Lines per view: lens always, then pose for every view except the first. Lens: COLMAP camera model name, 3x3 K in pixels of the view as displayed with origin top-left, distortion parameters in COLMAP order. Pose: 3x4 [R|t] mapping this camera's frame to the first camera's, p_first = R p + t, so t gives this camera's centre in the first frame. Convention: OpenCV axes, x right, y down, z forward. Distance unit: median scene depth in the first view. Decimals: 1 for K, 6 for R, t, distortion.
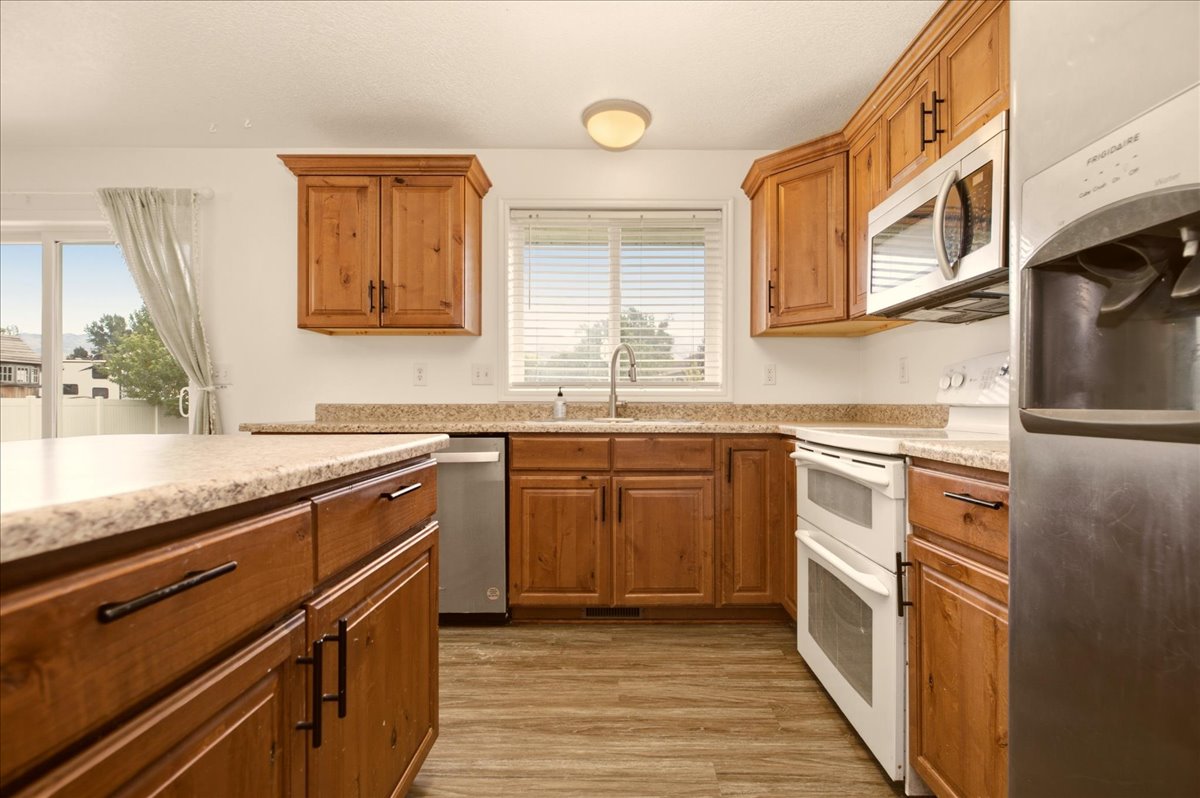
lens RADIAL K [[553.6, 0, 621.8], [0, 553.6, 404.4], [0, 0, 1]] dist [-0.006966, -0.000529]
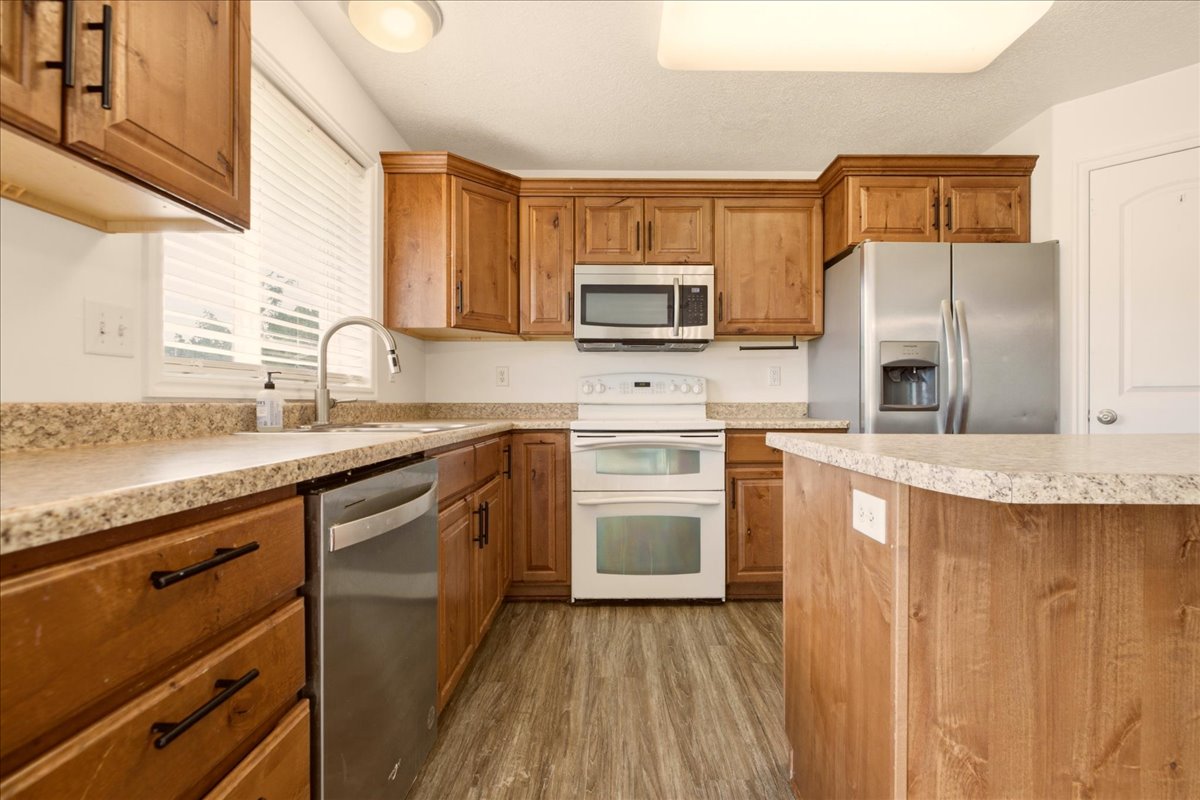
lens RADIAL K [[553.6, 0, 619.9], [0, 553.6, 408.7], [0, 0, 1]] dist [-0.006966, -0.000529]
pose [[-0.011334, -0.011148, 0.999874, -0.791276], [0.000133, 0.999938, 0.011151, -0.001714], [-0.999936, 0.000260, -0.011332, 0.760022]]
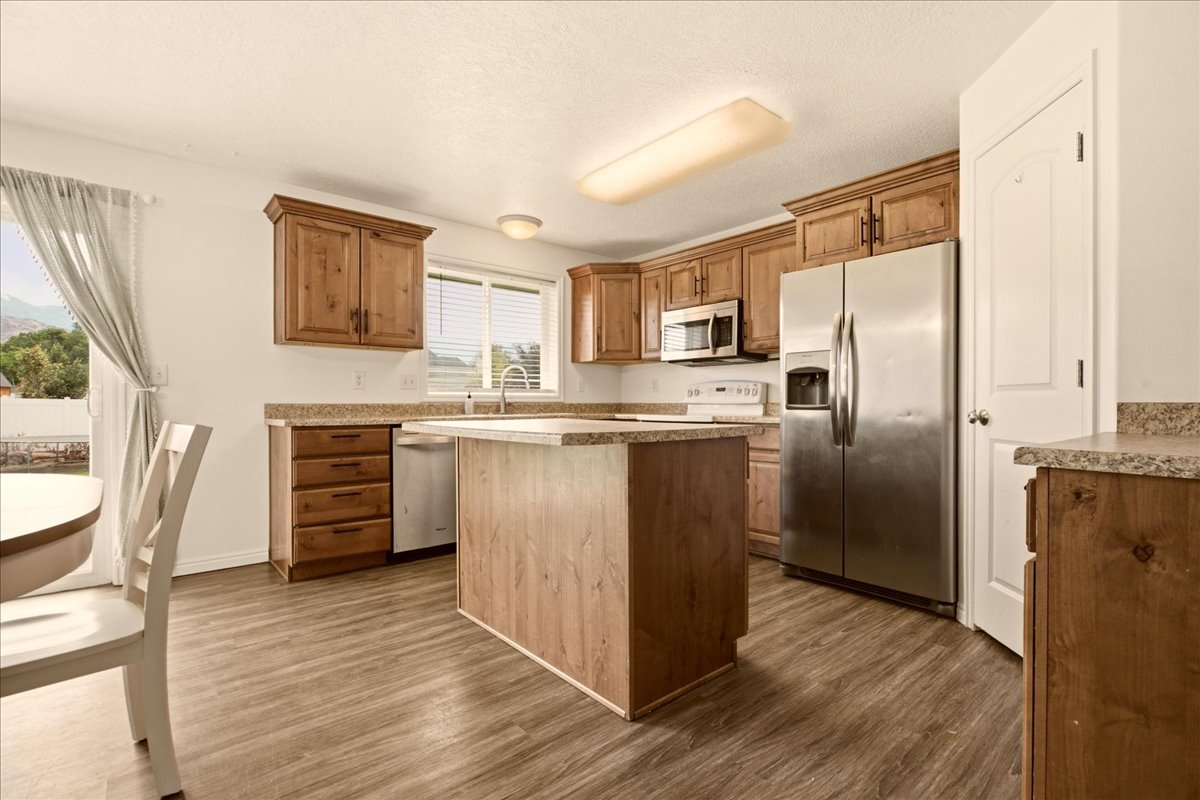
lens RADIAL K [[553.6, 0, 614.3], [0, 553.6, 406.3], [0, 0, 1]] dist [-0.006966, -0.000529]
pose [[0.756234, -0.005421, 0.654279, -0.899387], [0.001759, 0.999979, 0.006252, -0.002197], [-0.654299, -0.003577, 0.756227, -0.396662]]
